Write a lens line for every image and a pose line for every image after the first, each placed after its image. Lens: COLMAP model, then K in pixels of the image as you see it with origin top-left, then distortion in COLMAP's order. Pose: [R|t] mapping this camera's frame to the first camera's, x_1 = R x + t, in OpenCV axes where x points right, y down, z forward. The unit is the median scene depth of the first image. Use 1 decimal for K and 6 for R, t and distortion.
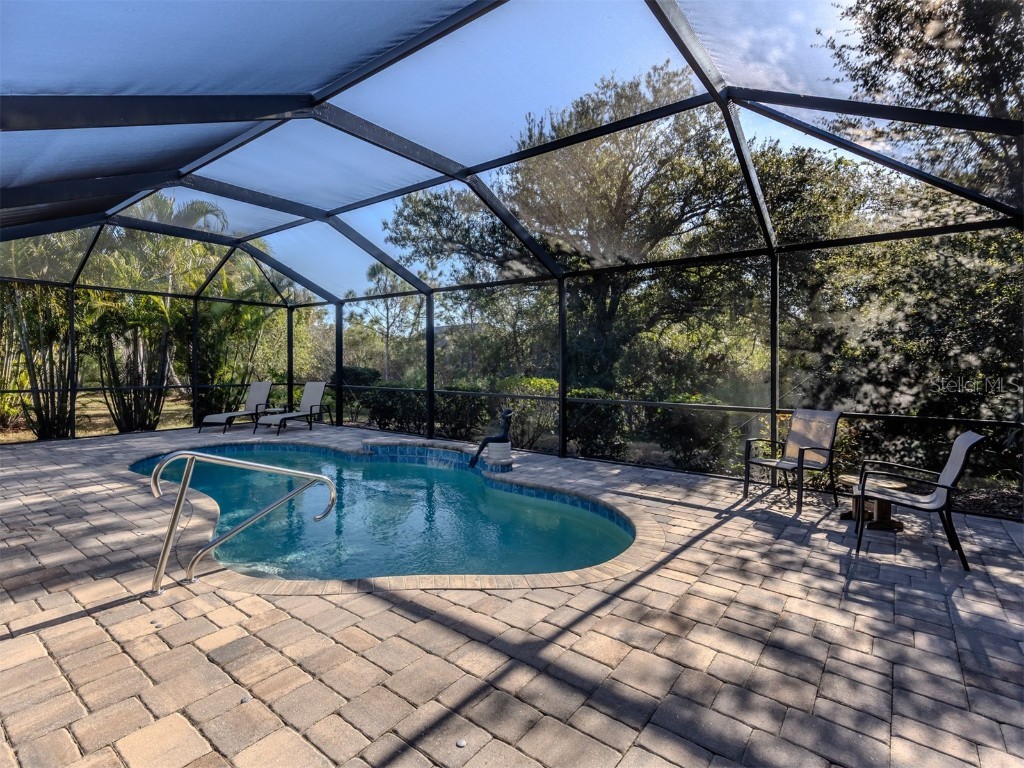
lens RADIAL K [[507.0, 0, 454.0], [0, 507.0, 363.5], [0, 0, 1]] dist [0.014980, -0.000520]
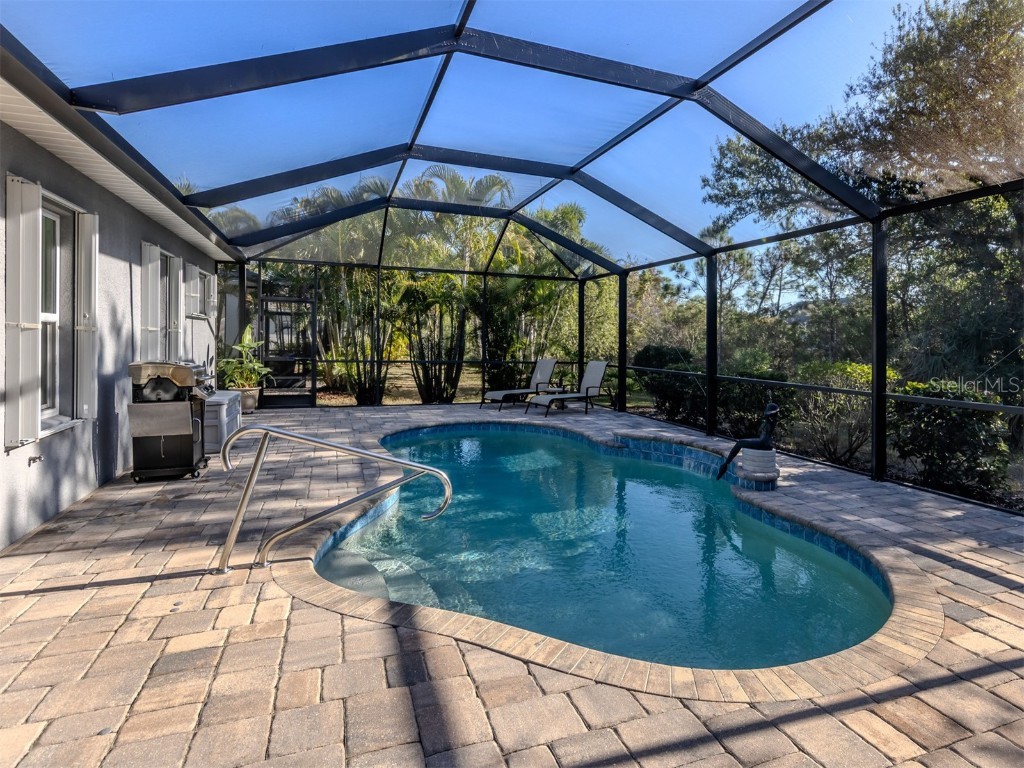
lens RADIAL K [[548.7, 0, 567.8], [0, 548.7, 340.3], [0, 0, 1]] dist [0.012474, -0.001835]
pose [[0.889654, 0.010770, -0.456509, 0.362807], [-0.014061, 0.999894, -0.003813, 0.009661], [0.456419, 0.009811, 0.889711, 0.294750]]
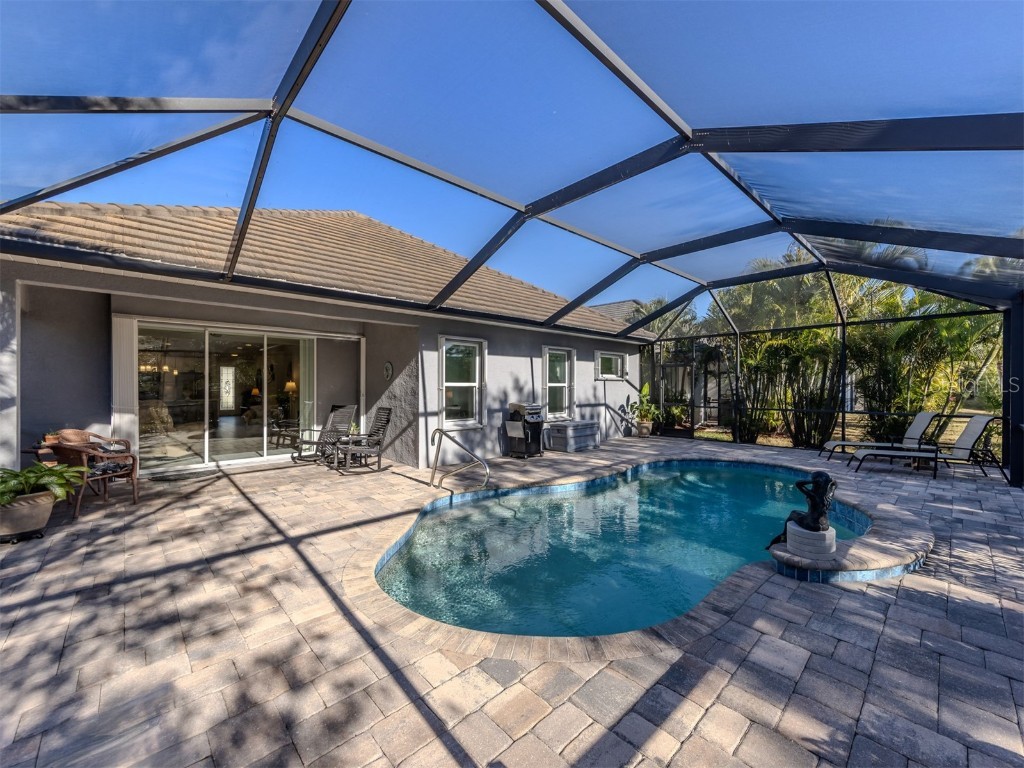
lens RADIAL K [[411.5, 0, 527.6], [0, 411.5, 387.7], [0, 0, 1]] dist [0.005825, -0.000294]
pose [[-0.080713, -0.004879, -0.996725, 1.048487], [-0.000857, 0.999988, -0.004826, 0.000193], [0.996737, 0.000464, -0.080717, 1.301363]]
